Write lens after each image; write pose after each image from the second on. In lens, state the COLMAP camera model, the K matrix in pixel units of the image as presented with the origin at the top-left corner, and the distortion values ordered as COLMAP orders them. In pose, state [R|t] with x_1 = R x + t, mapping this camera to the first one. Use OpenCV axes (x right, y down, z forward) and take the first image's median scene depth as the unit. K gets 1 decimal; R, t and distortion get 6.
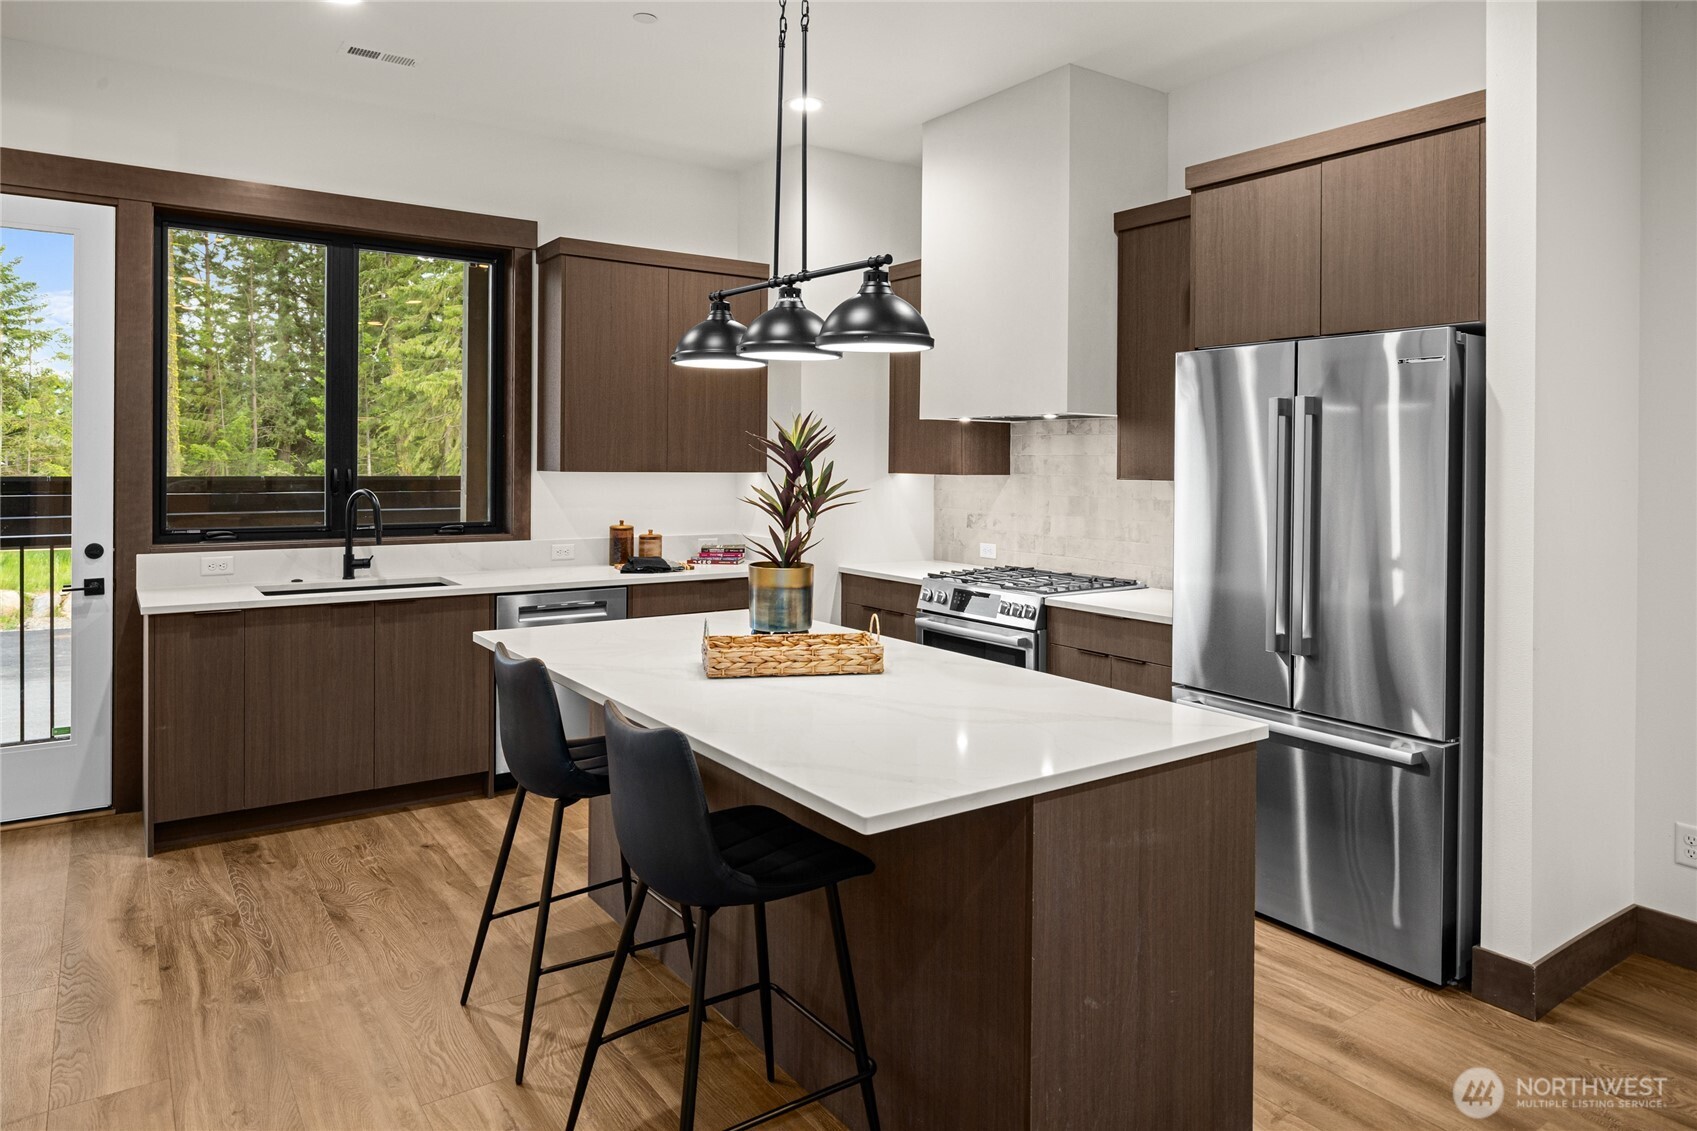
lens RADIAL K [[1061.3, 0, 825.0], [0, 1061.3, 472.2], [0, 0, 1]] dist [-0.001817, 0.006329]
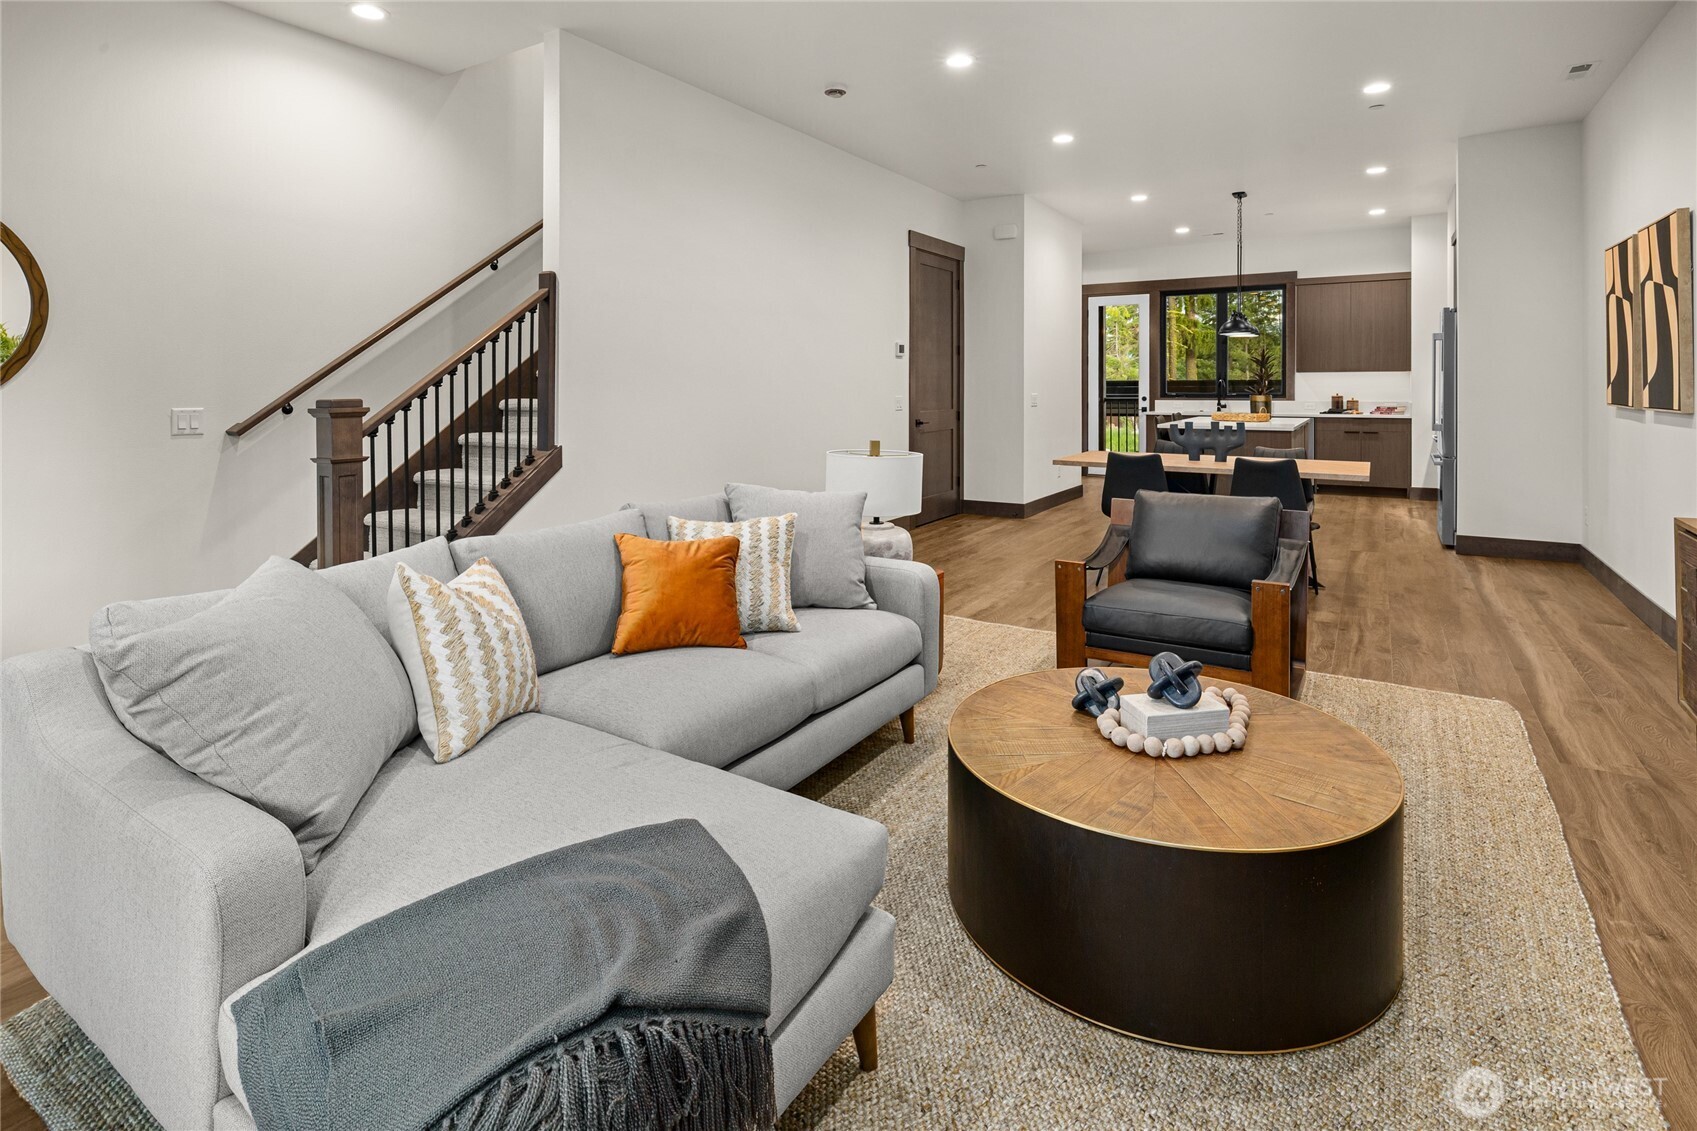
lens RADIAL K [[829.9, 0, 825.5], [0, 829.9, 385.1], [0, 0, 1]] dist [-0.017660, 0.005495]
pose [[0.364874, -0.010020, -0.931003, 1.219986], [-0.001923, 0.999932, -0.011516, 0.057402], [0.931055, 0.005992, 0.364830, -0.783557]]
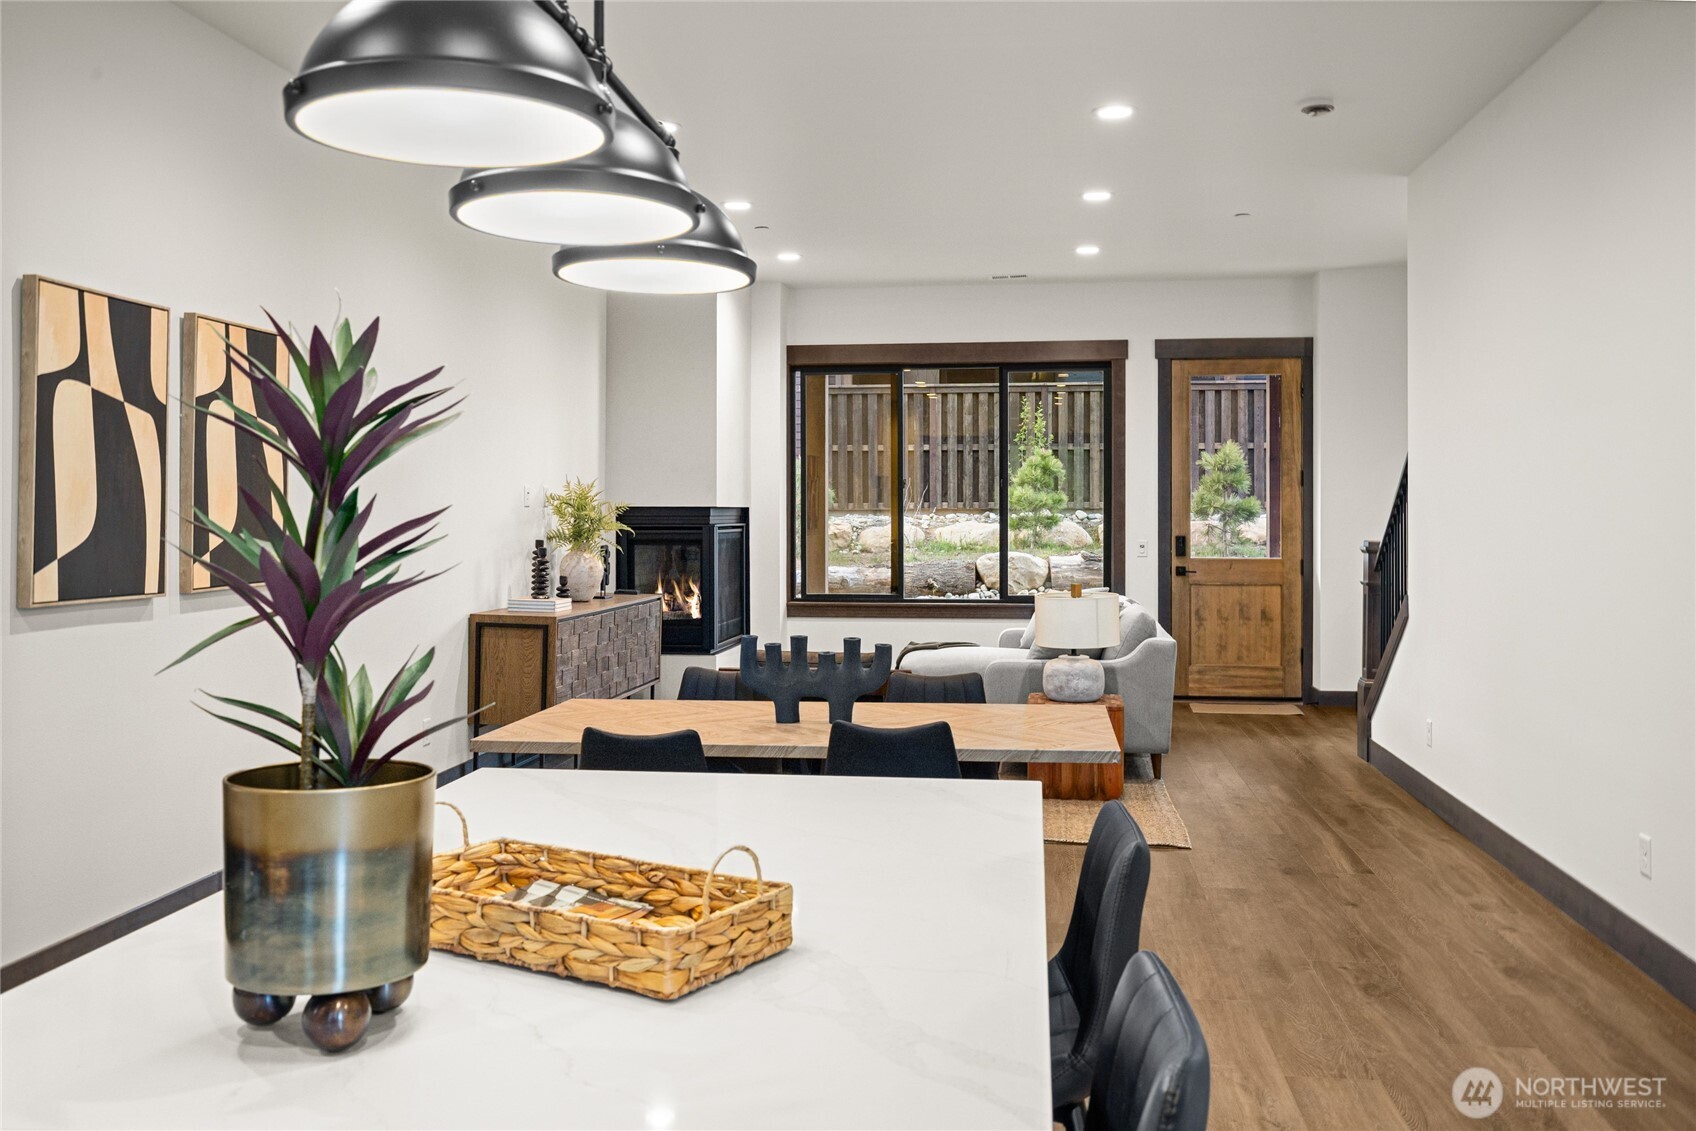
lens RADIAL K [[1433.8, 0, 846.9], [0, 1433.8, 519.2], [0, 0, 1]] dist [-0.013494, 0.013715]
pose [[-0.741309, -0.015135, 0.670993, -0.293811], [-0.001681, 0.999784, 0.020694, -0.000807], [-0.671162, 0.014213, -0.741175, 0.801866]]
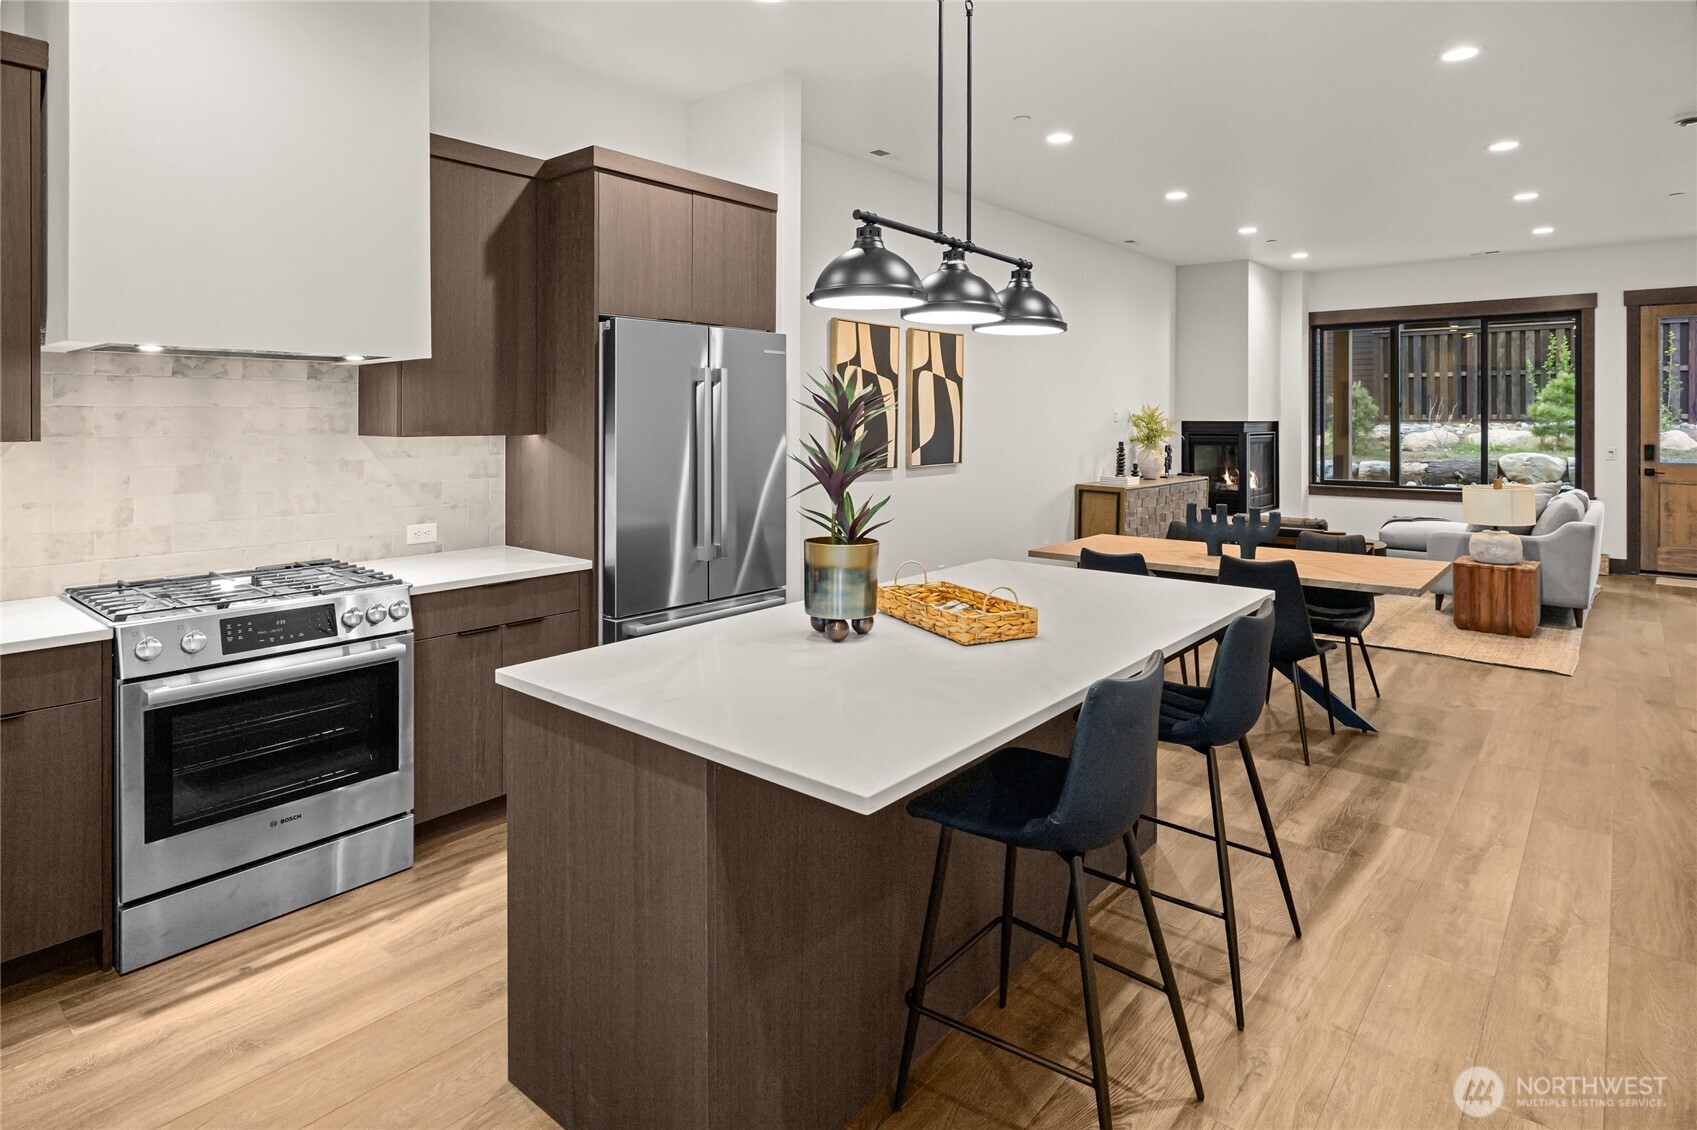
lens RADIAL K [[921.1, 0, 861.8], [0, 921.1, 420.1], [0, 0, 1]] dist [-0.006347, 0.002529]
pose [[-0.268865, -0.014714, 0.963065, -0.503769], [0.005330, 0.999845, 0.016764, -0.016127], [-0.963163, 0.009641, -0.268745, 0.780273]]
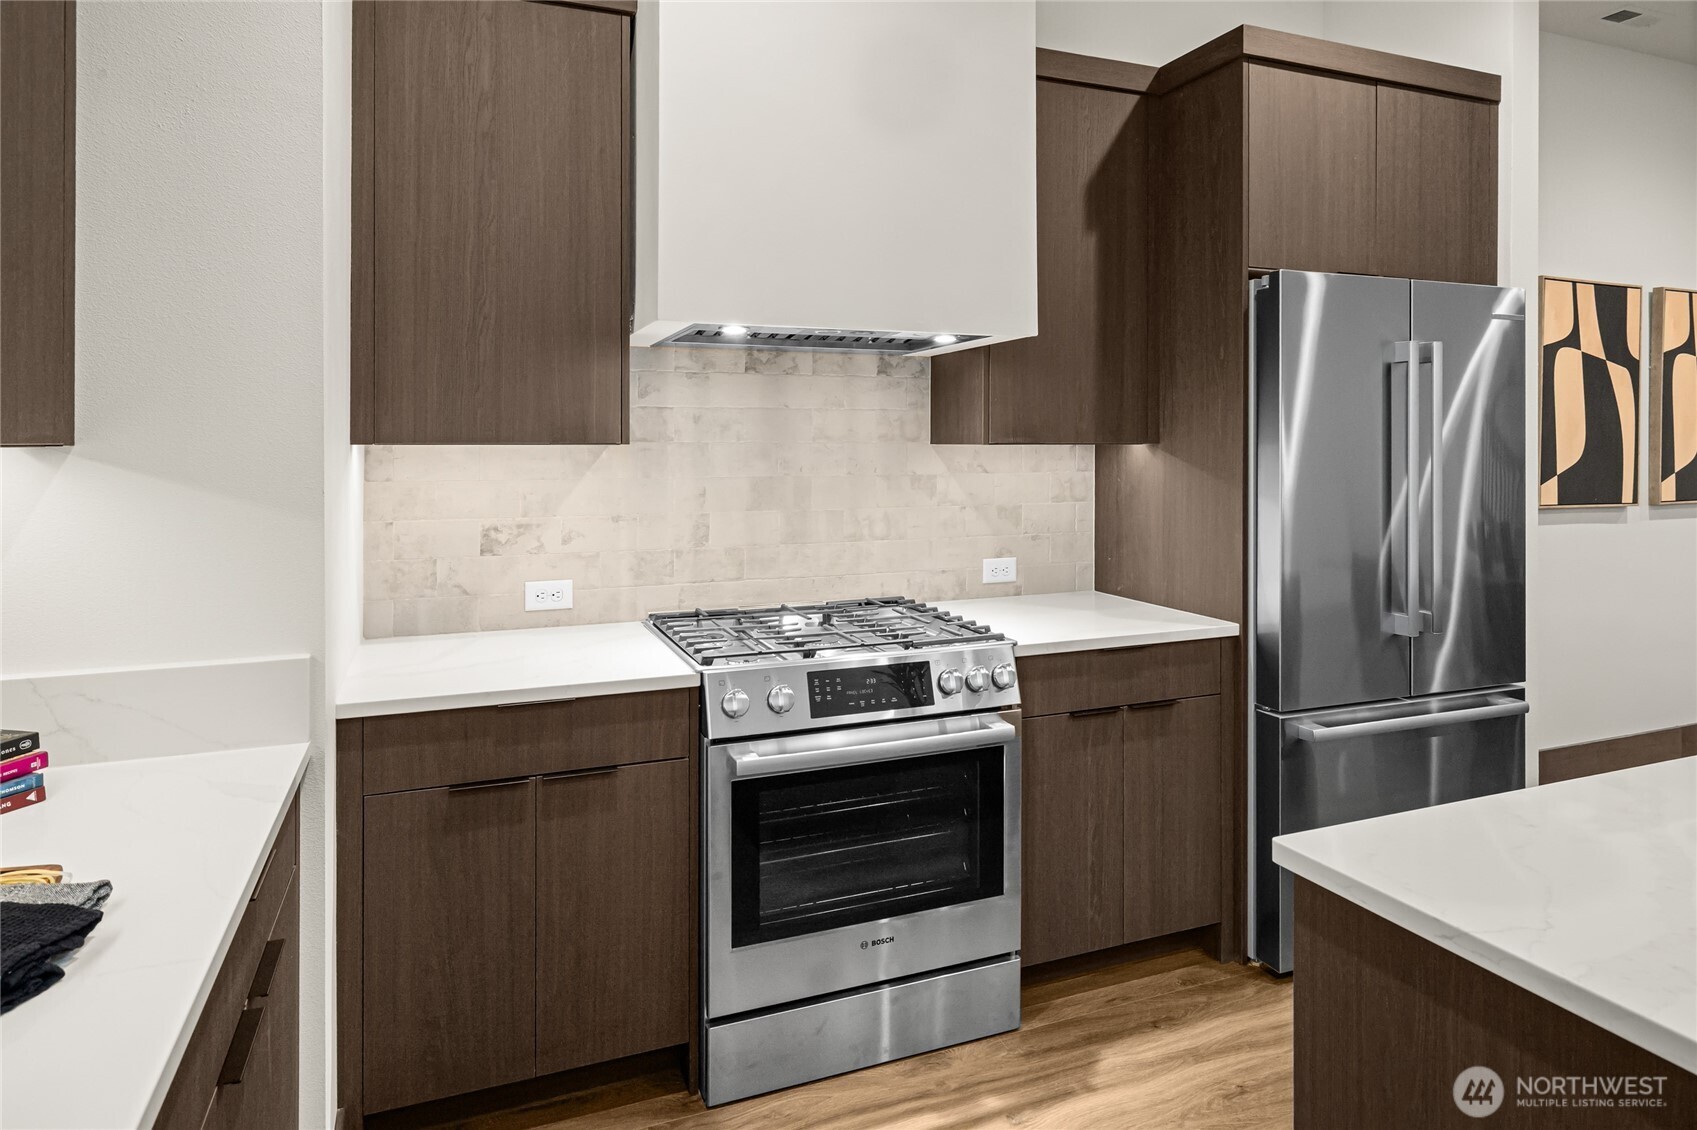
lens RADIAL K [[1008.6, 0, 849.4], [0, 1008.6, 439.1], [0, 0, 1]] dist [-0.000700, 0.001489]
pose [[0.221105, -0.007564, 0.975221, -0.329256], [0.012902, 0.999905, 0.004830, -0.000709], [-0.975165, 0.011514, 0.221182, 0.878203]]
